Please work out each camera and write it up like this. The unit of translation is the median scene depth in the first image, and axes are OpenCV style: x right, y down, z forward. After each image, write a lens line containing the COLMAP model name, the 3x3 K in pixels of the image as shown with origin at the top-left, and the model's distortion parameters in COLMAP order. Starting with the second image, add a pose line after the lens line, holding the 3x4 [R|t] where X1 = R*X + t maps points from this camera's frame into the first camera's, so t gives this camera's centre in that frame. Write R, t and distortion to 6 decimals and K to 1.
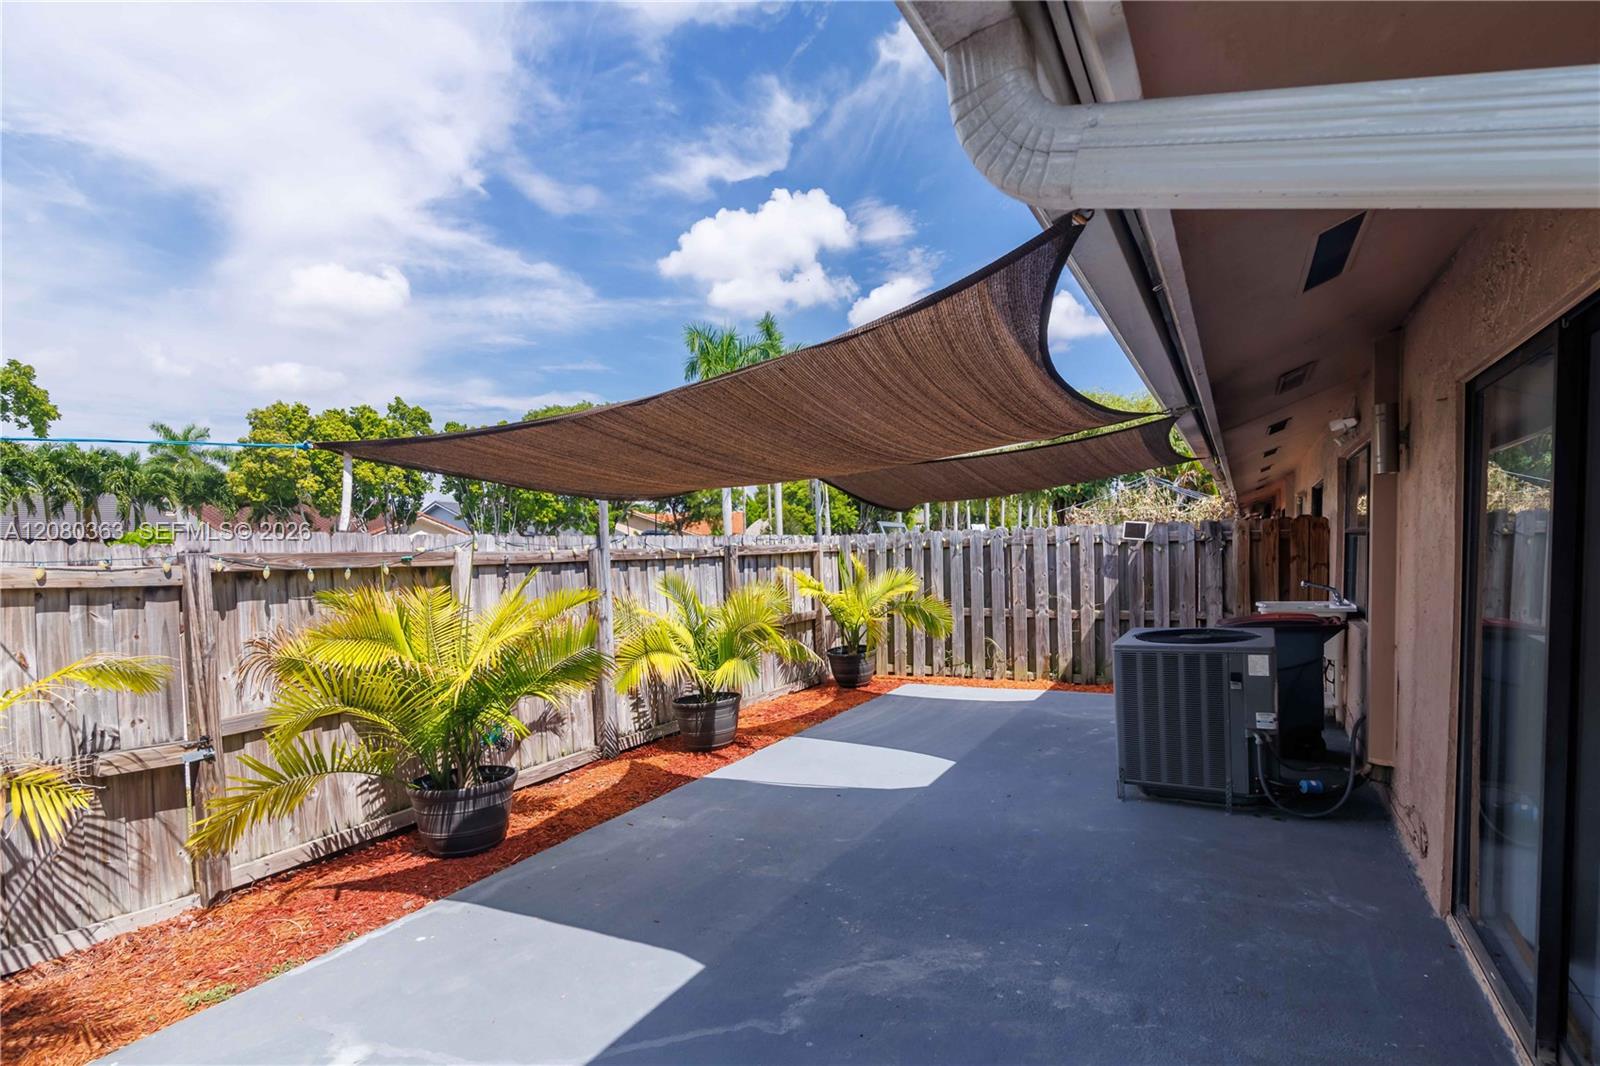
lens RADIAL K [[742.9, 0, 812.2], [0, 742.9, 541.1], [0, 0, 1]] dist [0.003712, -0.001147]
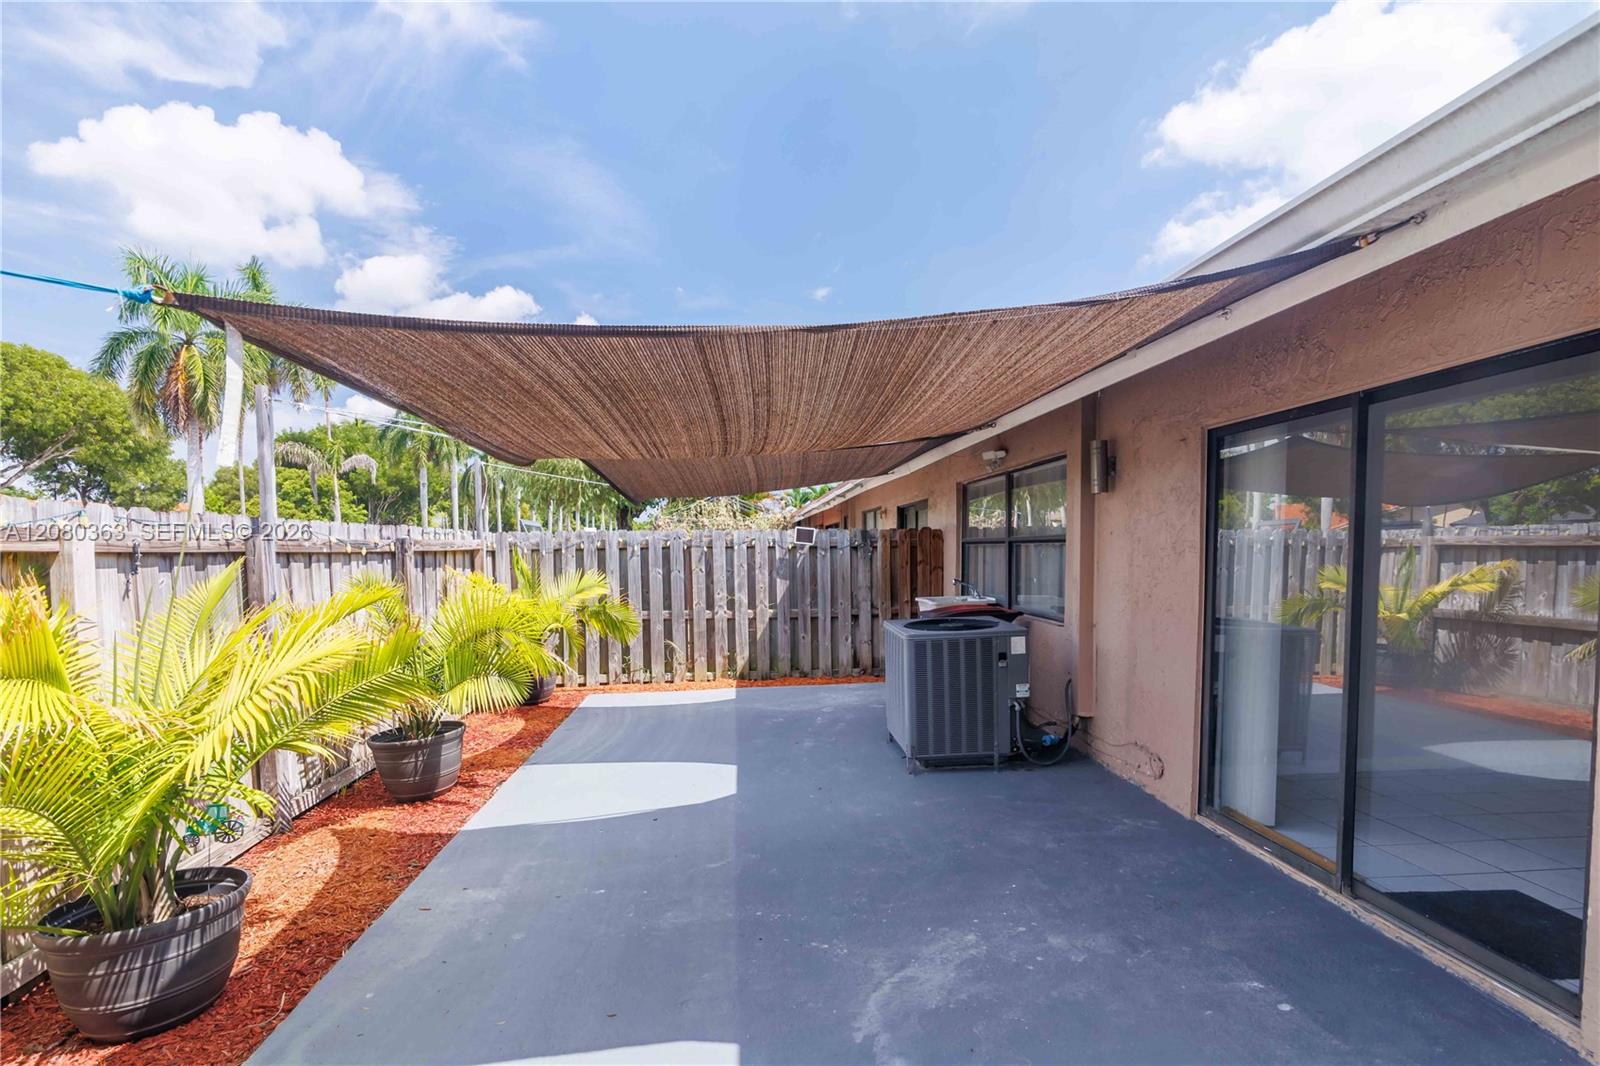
lens RADIAL K [[742.9, 0, 774.4], [0, 742.9, 542.9], [0, 0, 1]] dist [0.003712, -0.001147]
pose [[0.827778, 0.026273, 0.560441, -0.230527], [-0.020552, 0.999653, -0.016507, 0.016022], [-0.560680, 0.002146, 0.828030, 0.122810]]
